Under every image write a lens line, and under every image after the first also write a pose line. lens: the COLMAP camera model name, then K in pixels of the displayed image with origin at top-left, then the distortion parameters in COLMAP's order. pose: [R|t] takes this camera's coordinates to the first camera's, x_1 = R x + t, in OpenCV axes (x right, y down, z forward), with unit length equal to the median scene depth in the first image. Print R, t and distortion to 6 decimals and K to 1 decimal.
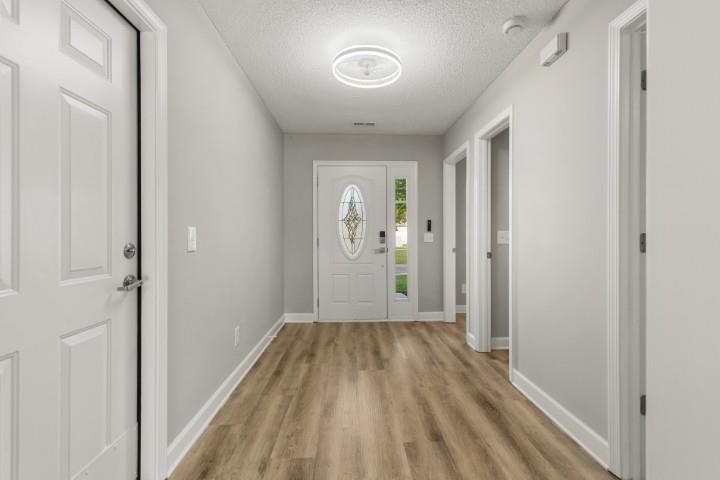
lens RADIAL K [[335.5, 0, 360.0], [0, 335.5, 240.0], [0, 0, 1]] dist [0.000019, 0.000039]
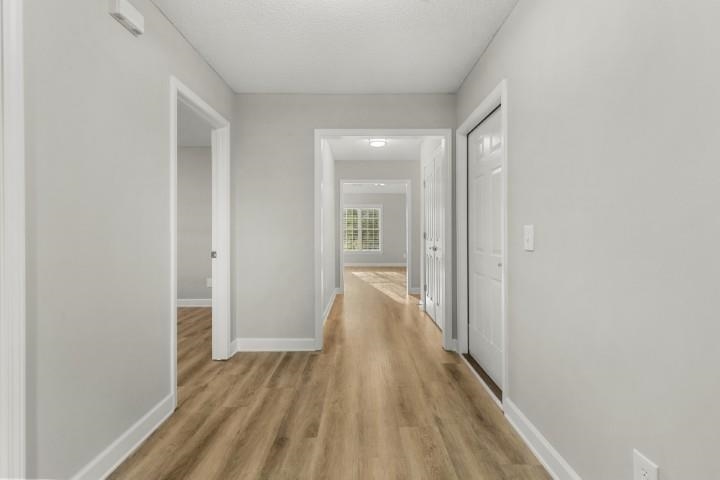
lens RADIAL K [[326.9, 0, 359.6], [0, 326.9, 231.4], [0, 0, 1]] dist [0.002667, -0.000137]
pose [[-0.999511, 0.001376, 0.031227, -0.032728], [0.001623, 0.999968, 0.007882, -0.031556], [-0.031215, 0.007929, -0.999481, 1.983135]]
